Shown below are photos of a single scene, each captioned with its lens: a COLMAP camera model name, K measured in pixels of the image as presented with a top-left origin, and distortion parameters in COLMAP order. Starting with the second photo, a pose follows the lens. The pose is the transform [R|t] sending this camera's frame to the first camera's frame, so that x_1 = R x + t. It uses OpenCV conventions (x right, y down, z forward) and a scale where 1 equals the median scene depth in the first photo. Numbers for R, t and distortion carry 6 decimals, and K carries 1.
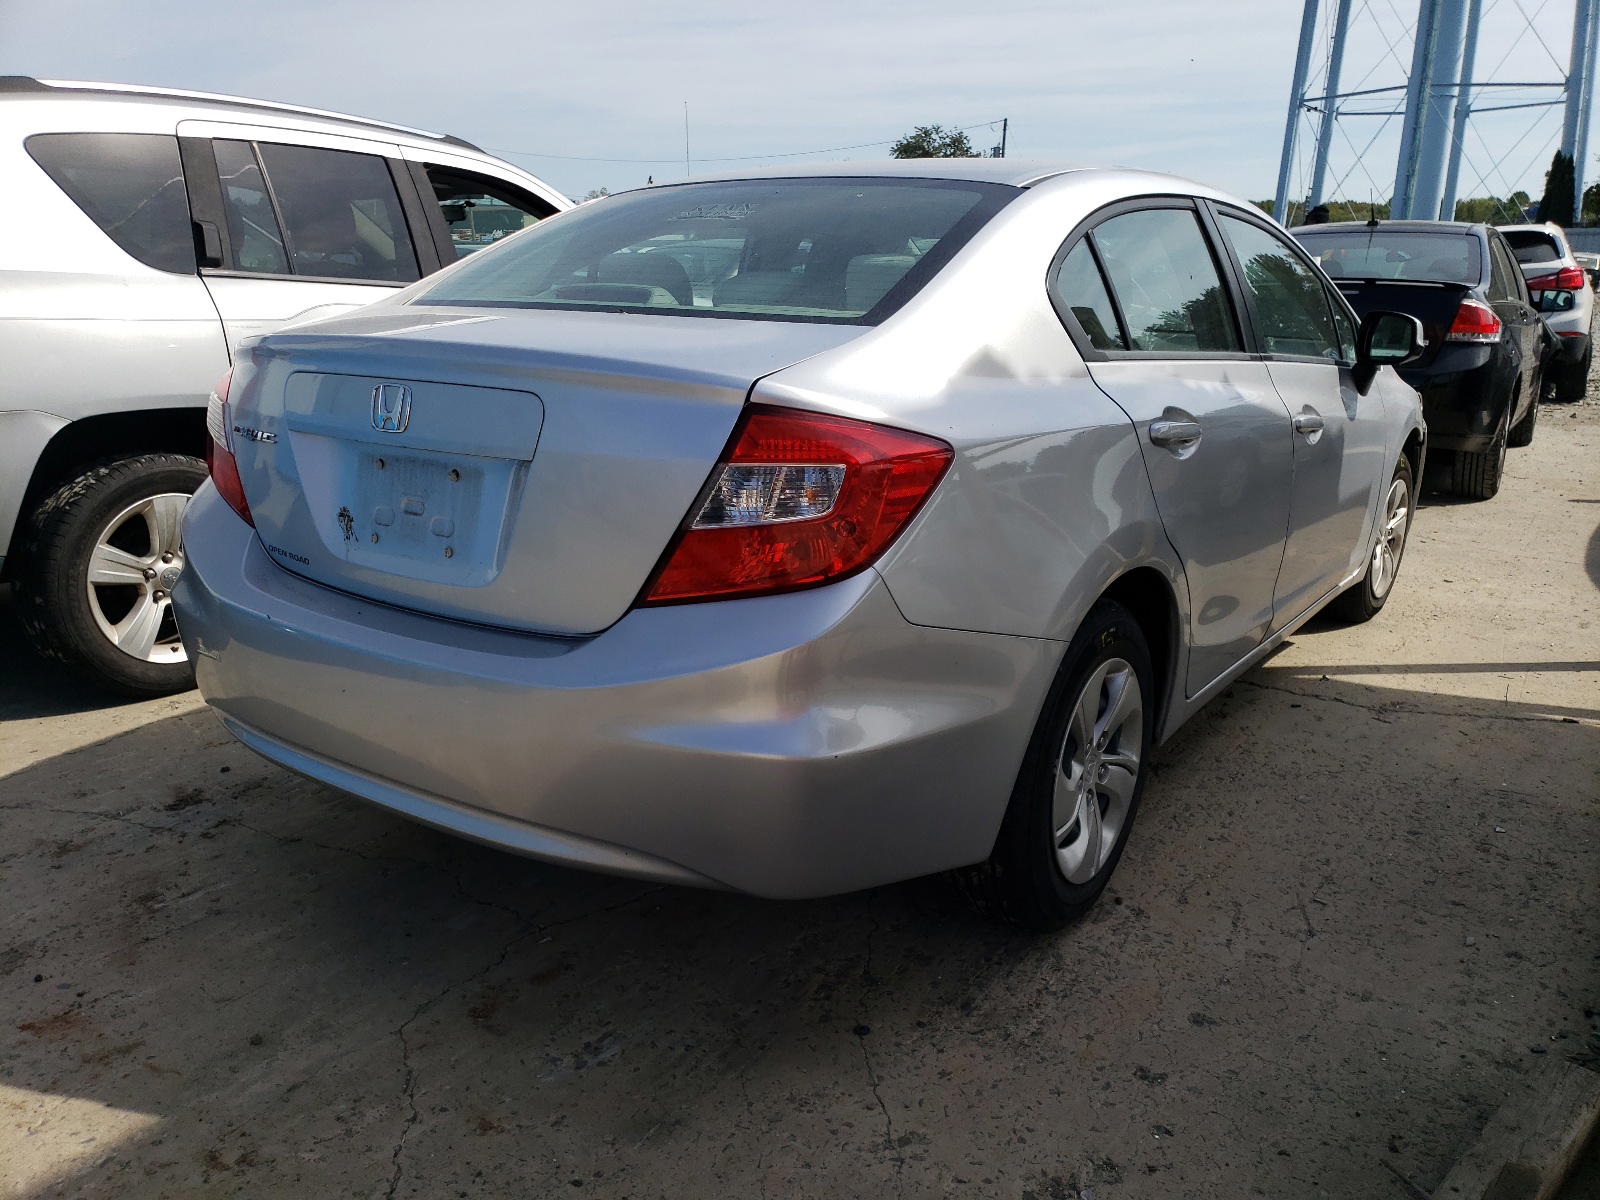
lens RADIAL K [[1240.5, 0, 800.0], [0, 1240.5, 600.0], [0, 0, 1]] dist [0.045547, -0.010597]
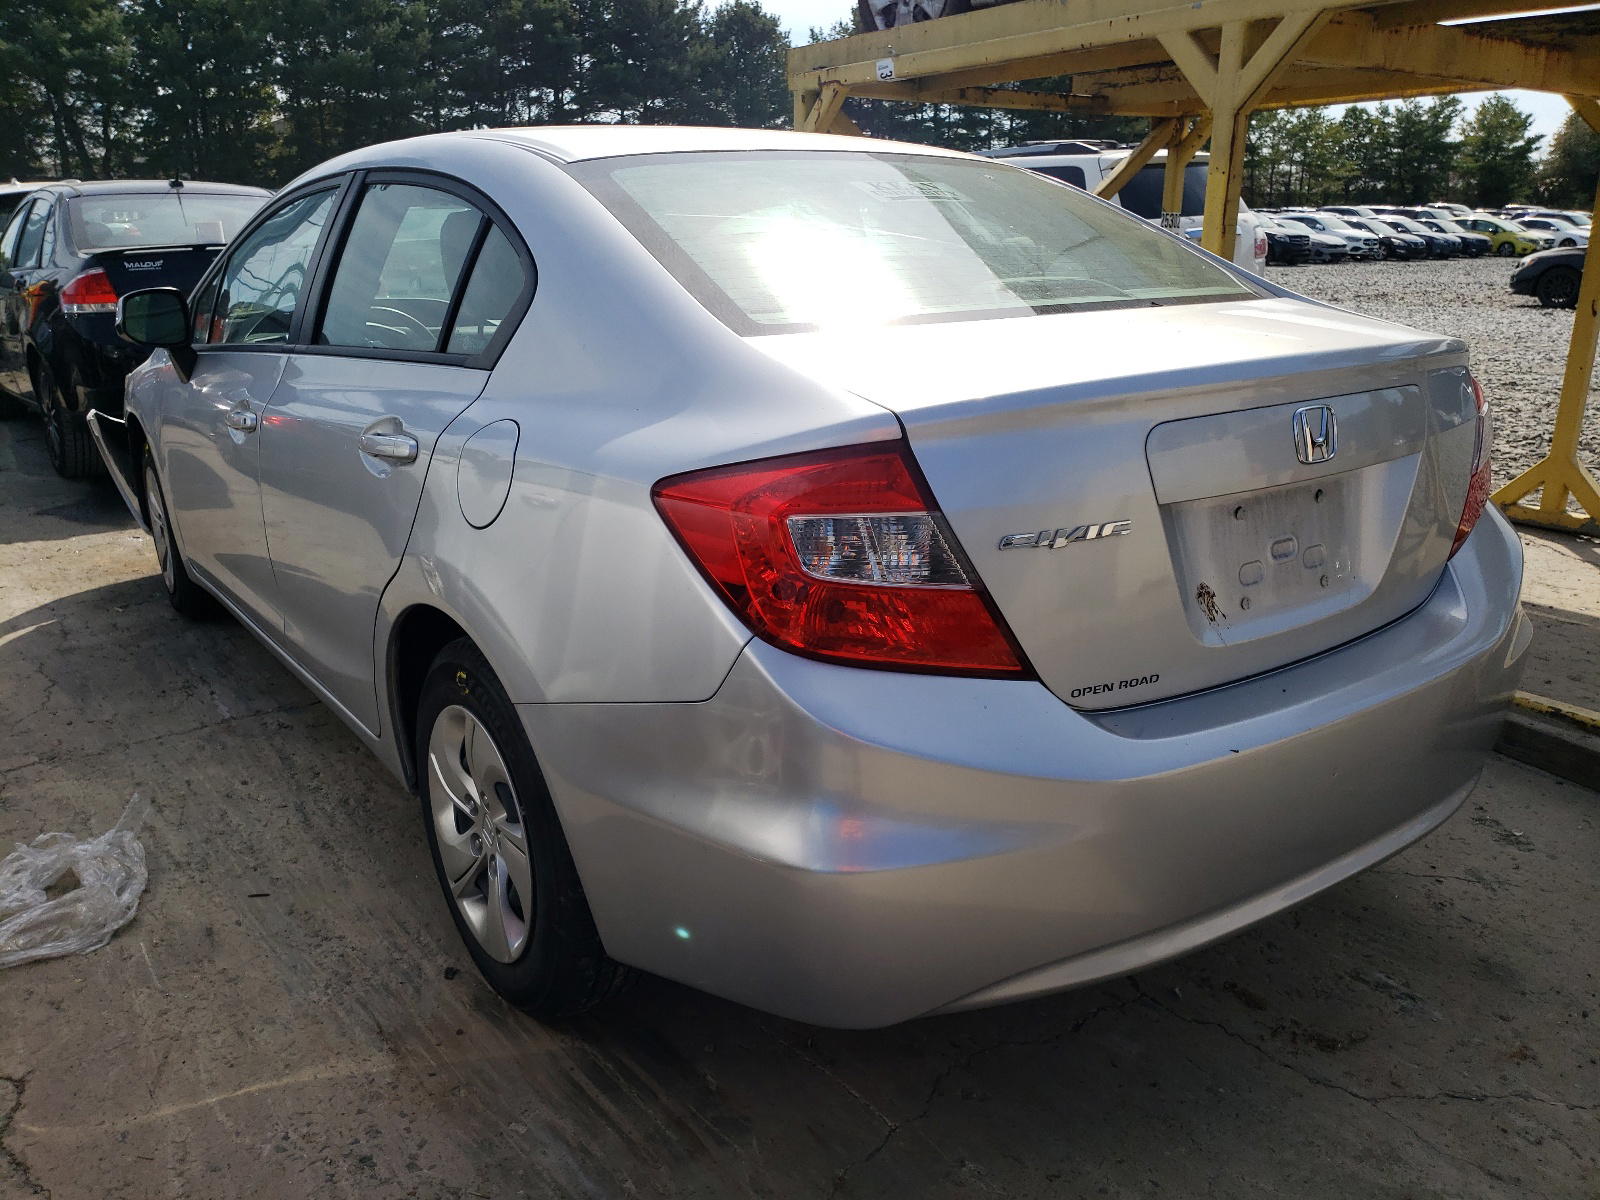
lens RADIAL K [[1240.5, 0, 800.0], [0, 1240.5, 600.0], [0, 0, 1]] dist [0.045547, -0.010597]
pose [[0.348599, -0.286293, 0.892477, -1.199058], [0.256057, 0.945074, 0.203151, -0.299600], [-0.901617, 0.157707, 0.402760, 0.957365]]
